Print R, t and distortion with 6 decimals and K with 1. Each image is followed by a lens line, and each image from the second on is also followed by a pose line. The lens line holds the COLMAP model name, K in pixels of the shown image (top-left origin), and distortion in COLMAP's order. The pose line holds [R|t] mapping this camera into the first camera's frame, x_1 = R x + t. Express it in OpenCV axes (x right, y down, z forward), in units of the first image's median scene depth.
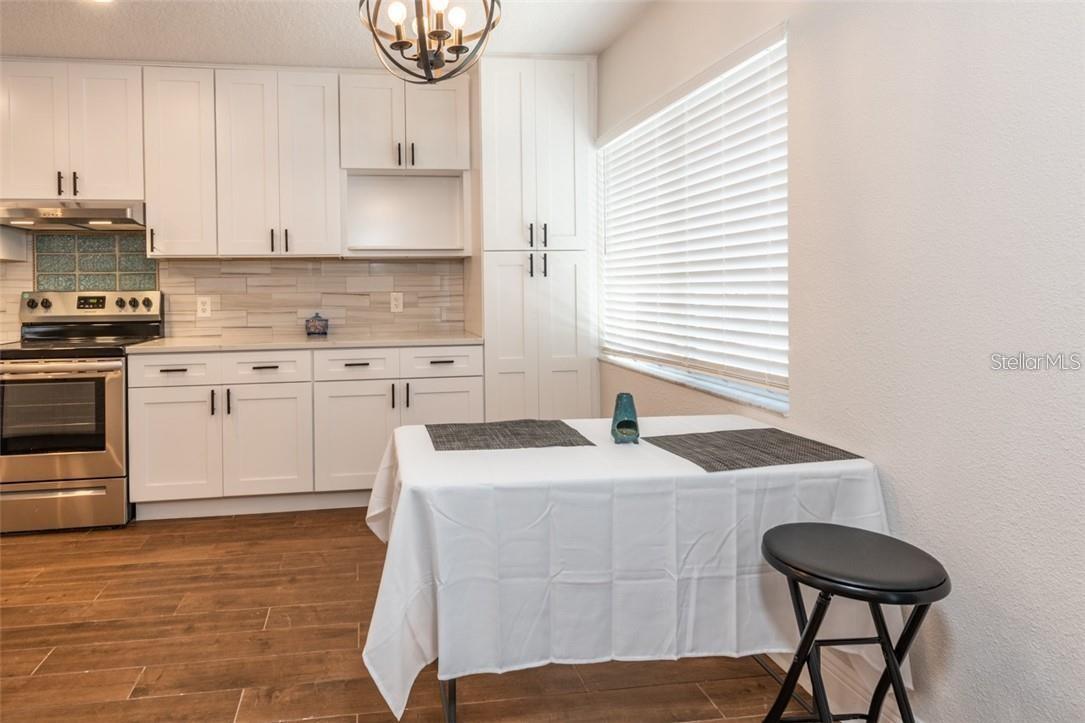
lens RADIAL K [[607.5, 0, 429.7], [0, 607.5, 292.5], [0, 0, 1]] dist [0.024978, -0.000603]
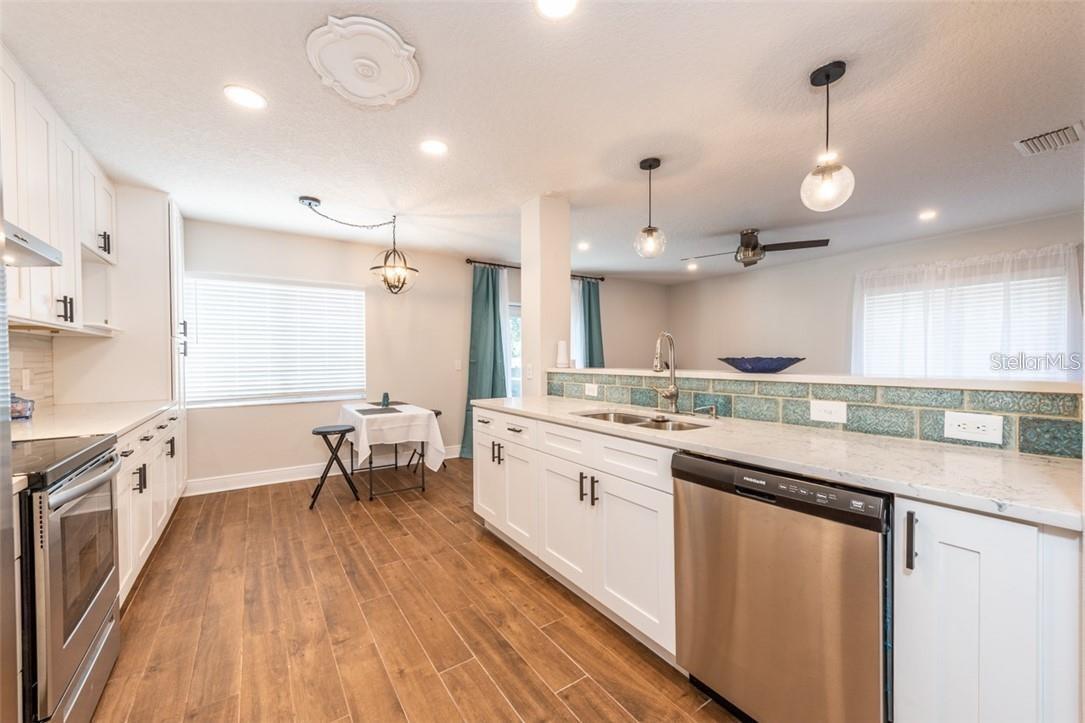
lens RADIAL K [[421.7, 0, 542.8], [0, 421.7, 363.3], [0, 0, 1]] dist [0.012452, -0.004526]
pose [[-0.459233, 0.006106, 0.888295, -1.137335], [0.019787, 0.999799, 0.003357, 0.005158], [-0.888096, 0.019119, -0.459261, 0.676958]]
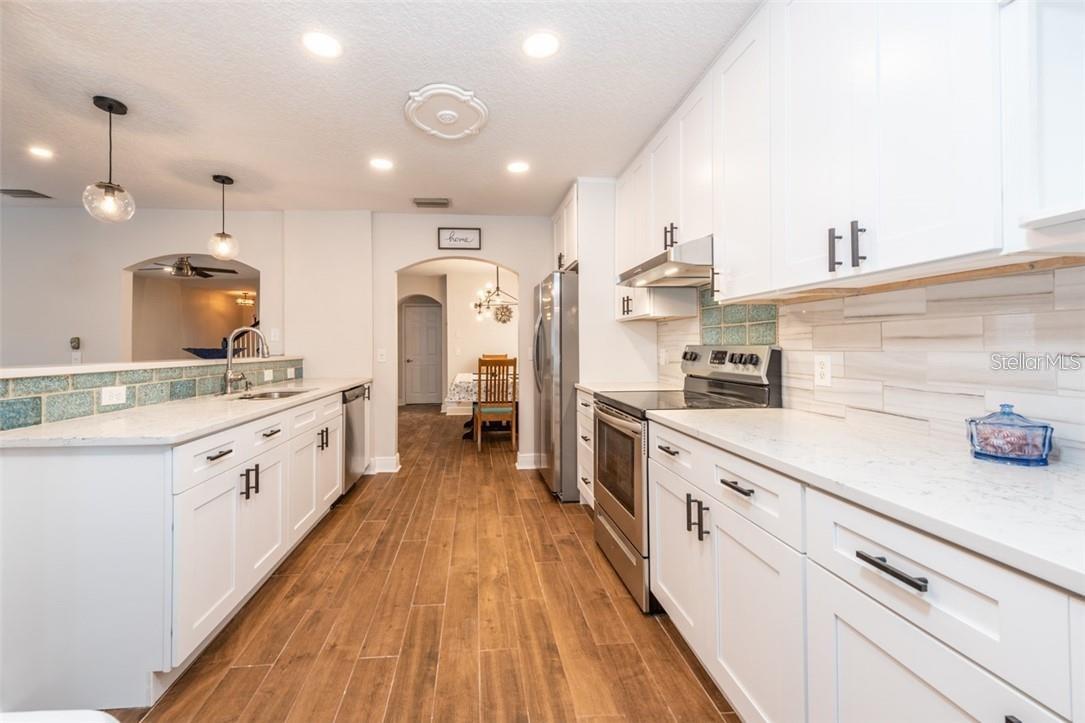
lens RADIAL K [[440.0, 0, 511.6], [0, 440.0, 341.1], [0, 0, 1]] dist [0.001998, 0.000045]
pose [[-0.037167, 0.000351, -0.999309, 0.125438], [0.000495, 1.000000, 0.000333, -0.008685], [0.999309, -0.000483, -0.037167, 0.751627]]
